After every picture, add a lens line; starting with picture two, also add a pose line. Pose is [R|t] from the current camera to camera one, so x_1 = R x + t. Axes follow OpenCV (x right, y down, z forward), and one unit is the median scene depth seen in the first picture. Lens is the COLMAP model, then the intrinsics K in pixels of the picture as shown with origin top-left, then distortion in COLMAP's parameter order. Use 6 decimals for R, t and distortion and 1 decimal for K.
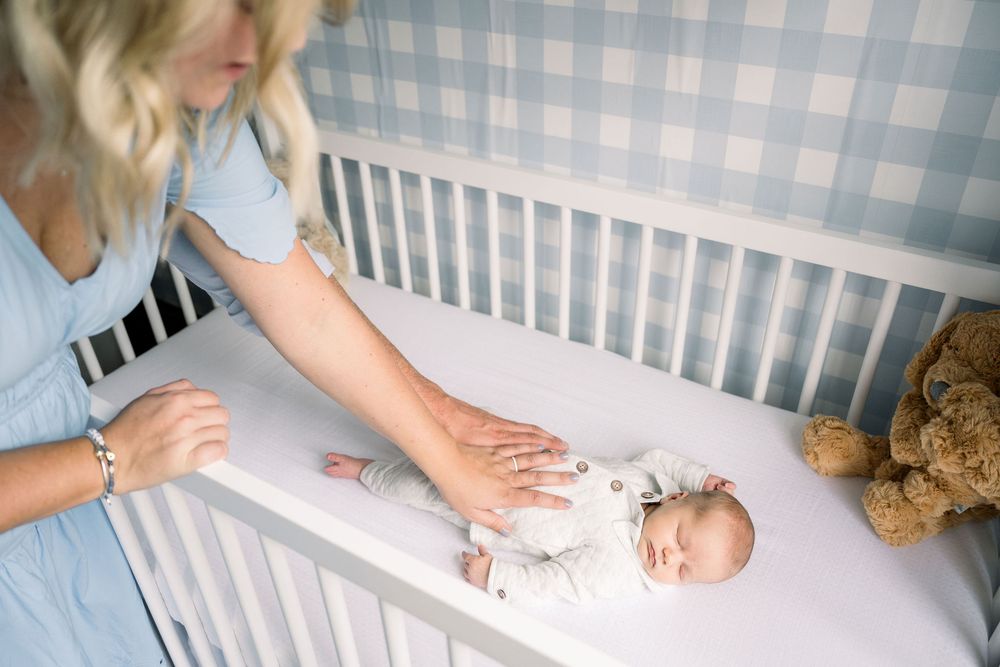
lens RADIAL K [[779.9, 0, 500.0], [0, 779.9, 333.5], [0, 0, 1]] dist [0.008311, -0.011513]
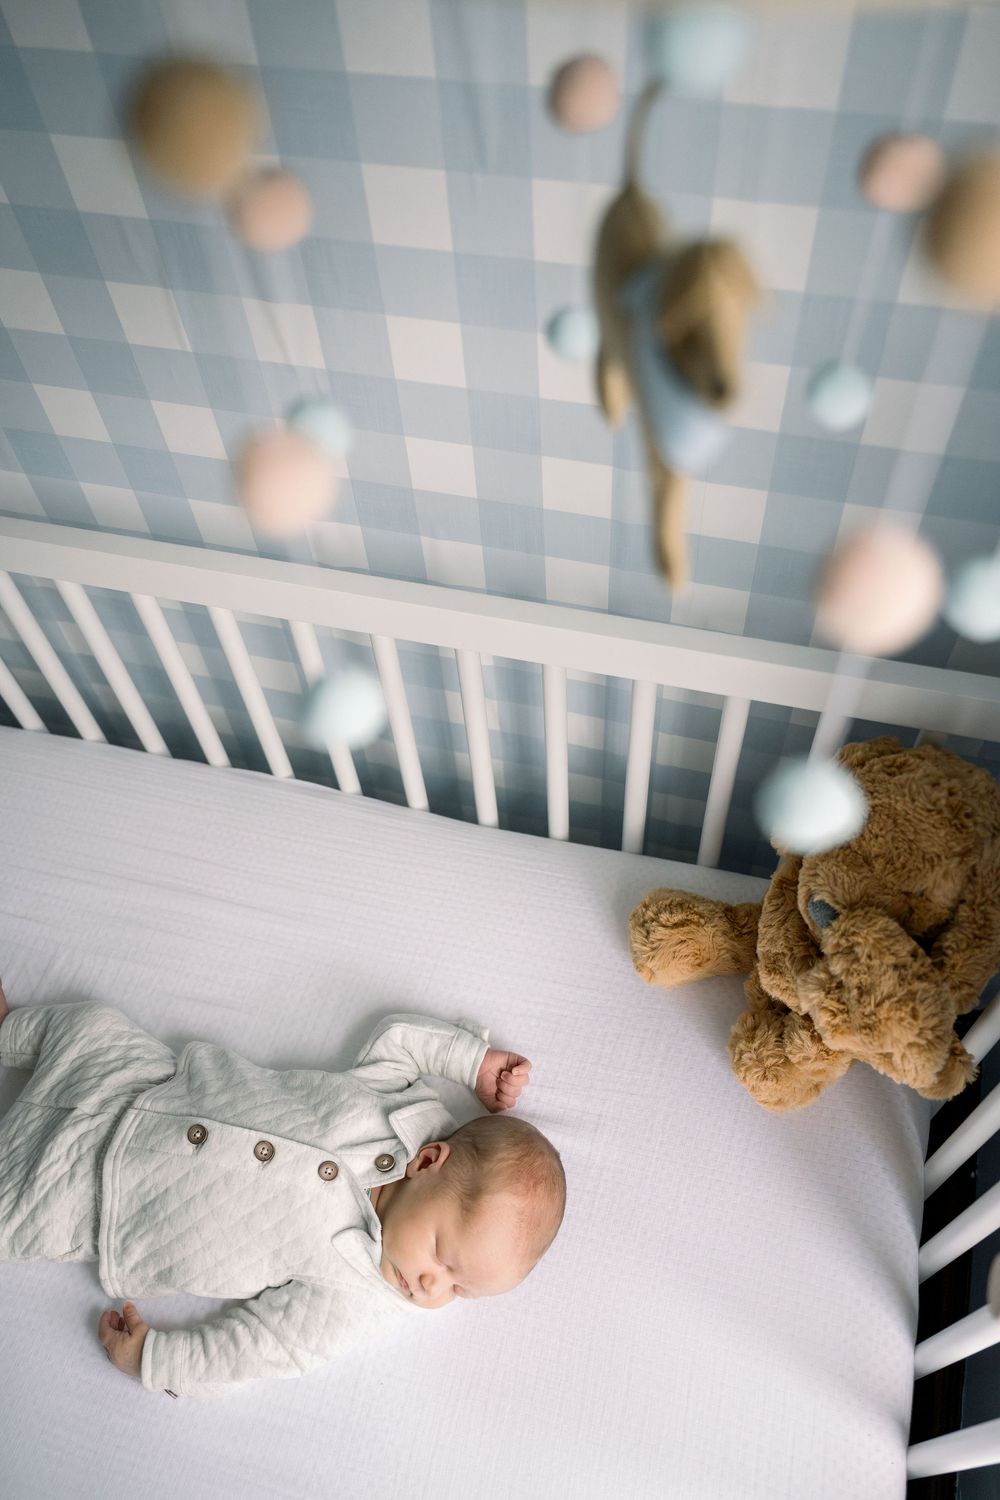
lens RADIAL K [[1169.8, 0, 500.0], [0, 1169.8, 750.0], [0, 0, 1]] dist [0.008311, -0.011513]
pose [[0.958743, -0.247423, 0.139975, 0.229553], [0.182874, 0.913798, 0.362670, -0.385402], [-0.217642, -0.322109, 0.921346, 0.272956]]
